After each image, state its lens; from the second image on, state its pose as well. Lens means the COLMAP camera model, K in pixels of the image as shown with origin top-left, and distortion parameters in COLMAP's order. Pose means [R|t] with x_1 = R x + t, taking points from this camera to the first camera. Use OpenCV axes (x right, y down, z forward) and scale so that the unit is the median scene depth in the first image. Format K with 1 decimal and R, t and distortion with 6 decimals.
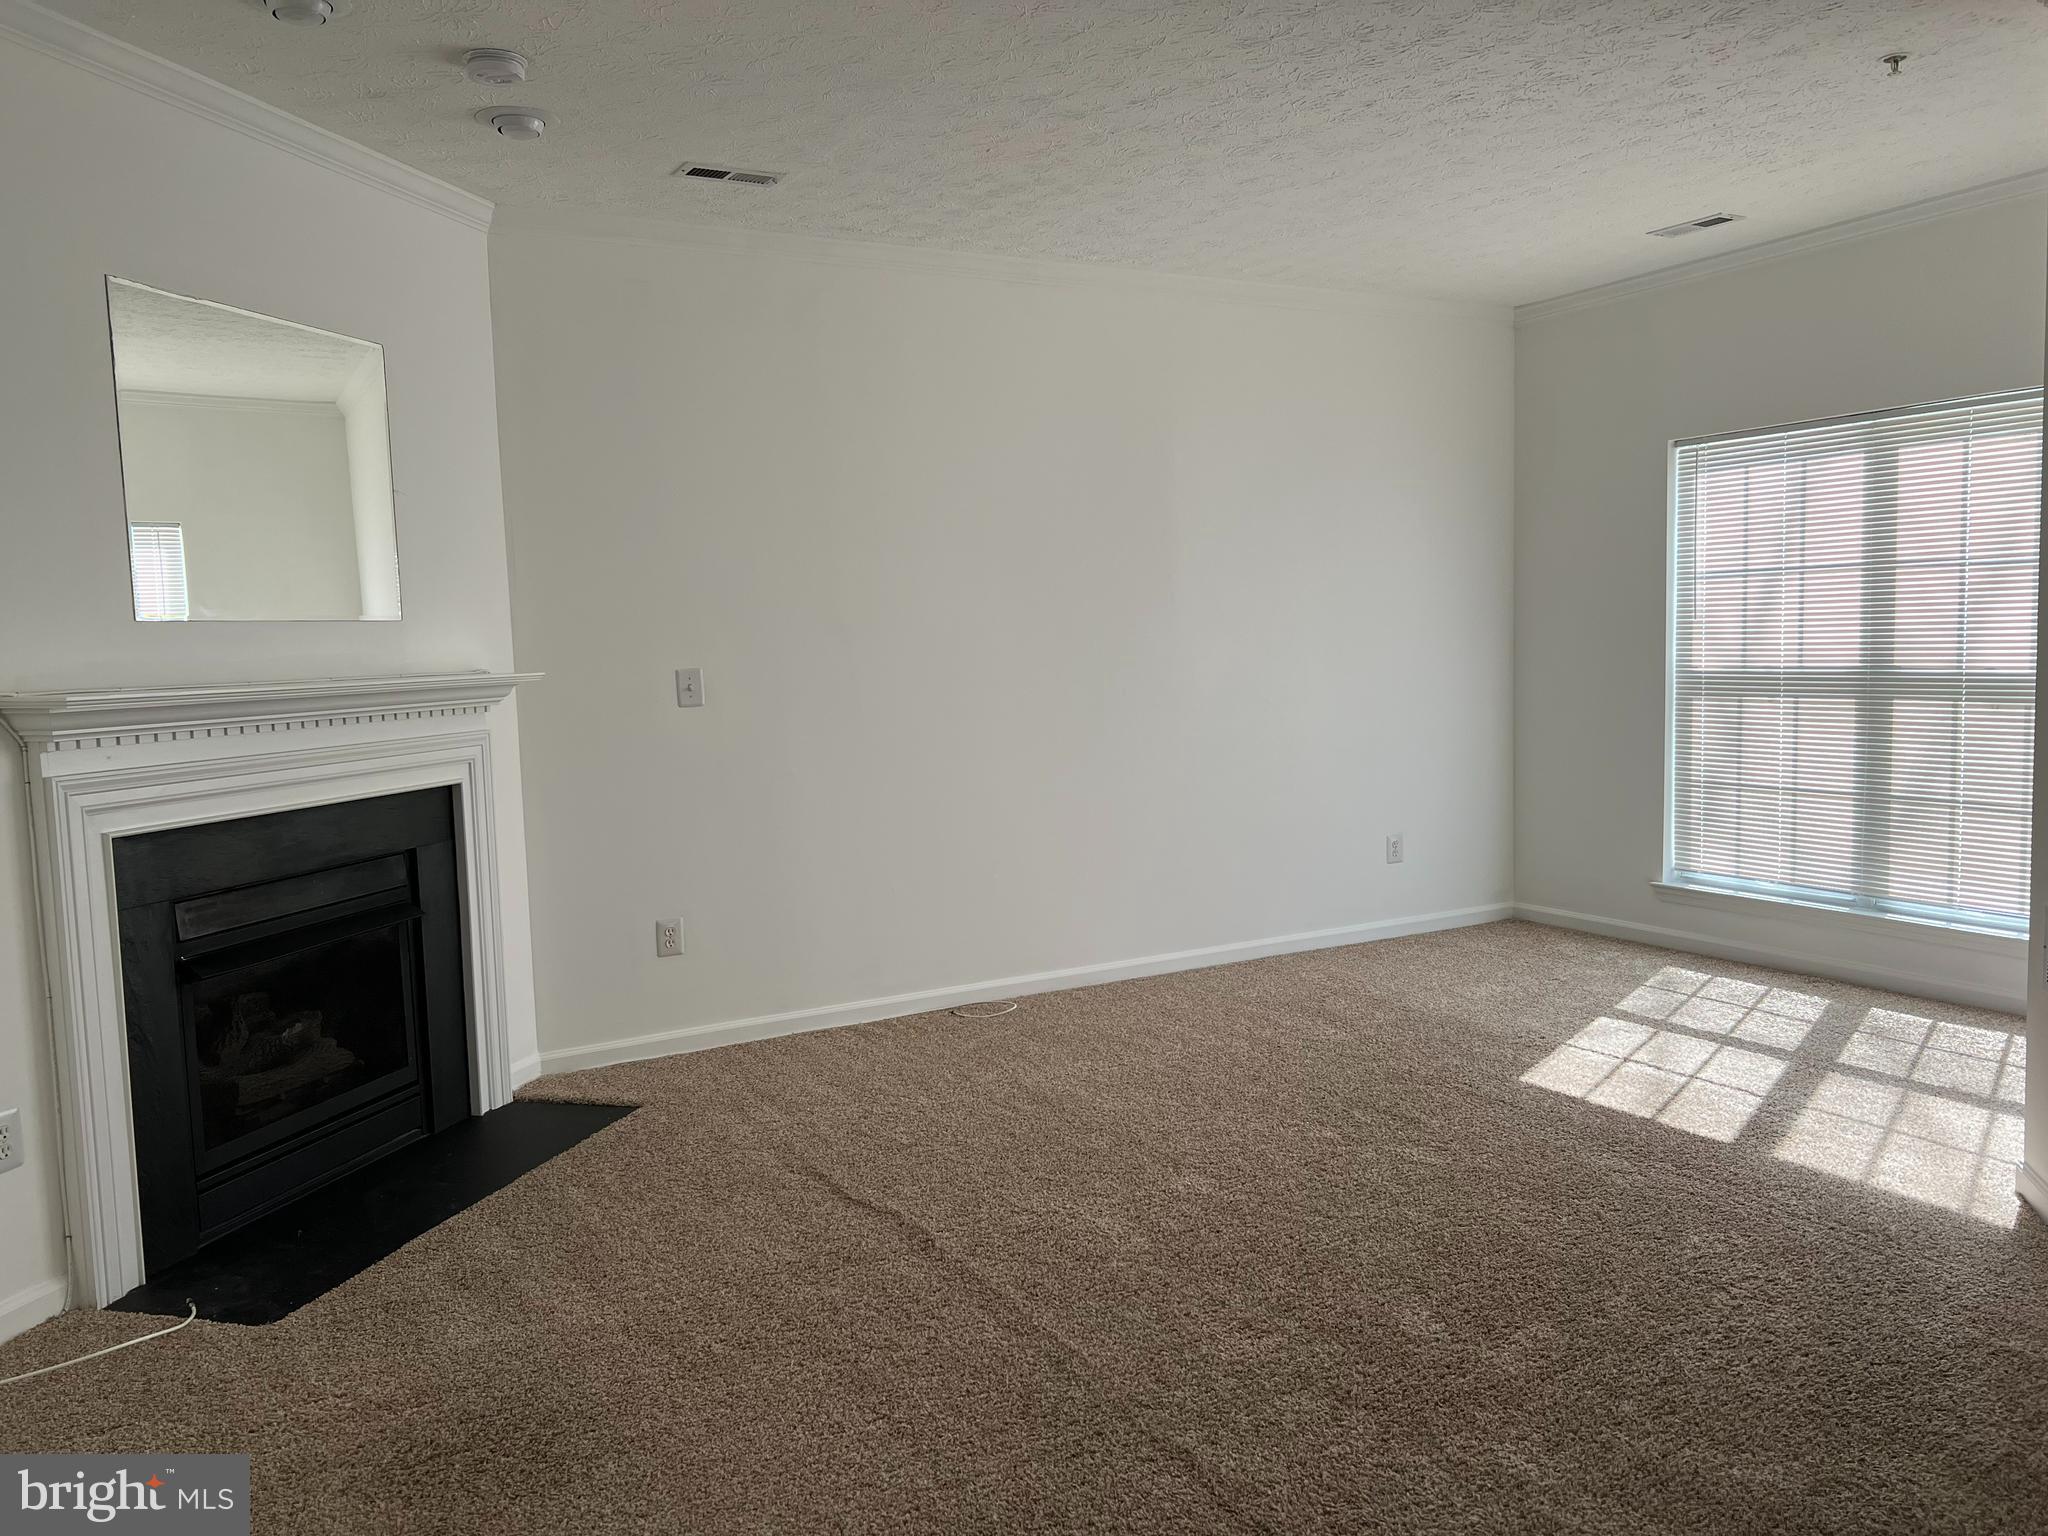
lens RADIAL K [[1514.8, 0, 1024.0], [0, 1514.8, 768.0], [0, 0, 1]] dist [0.035881, -0.093169]
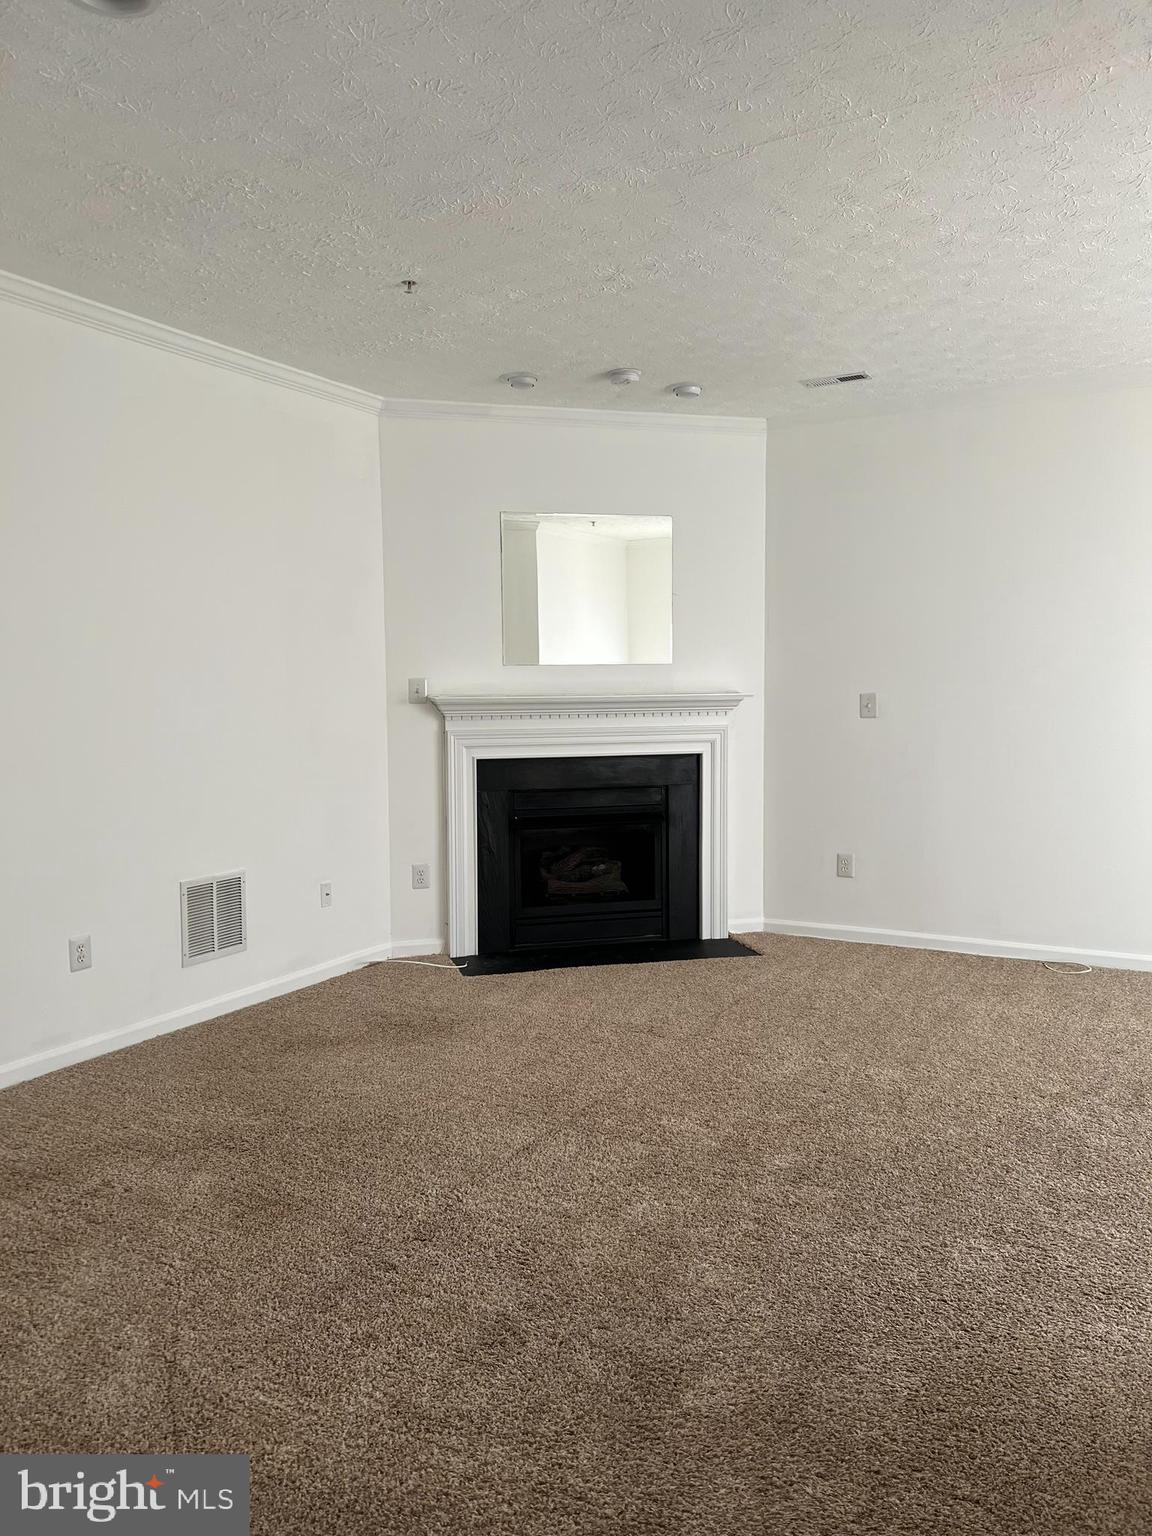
lens RADIAL K [[1170.2, 0, 576.0], [0, 1170.2, 768.0], [0, 0, 1]] dist [0.041941, -0.000438]
pose [[0.490137, 0.085472, -0.867445, 0.757429], [-0.076136, 0.995575, 0.055078, -0.037347], [0.868314, 0.039048, 0.494475, 0.182648]]
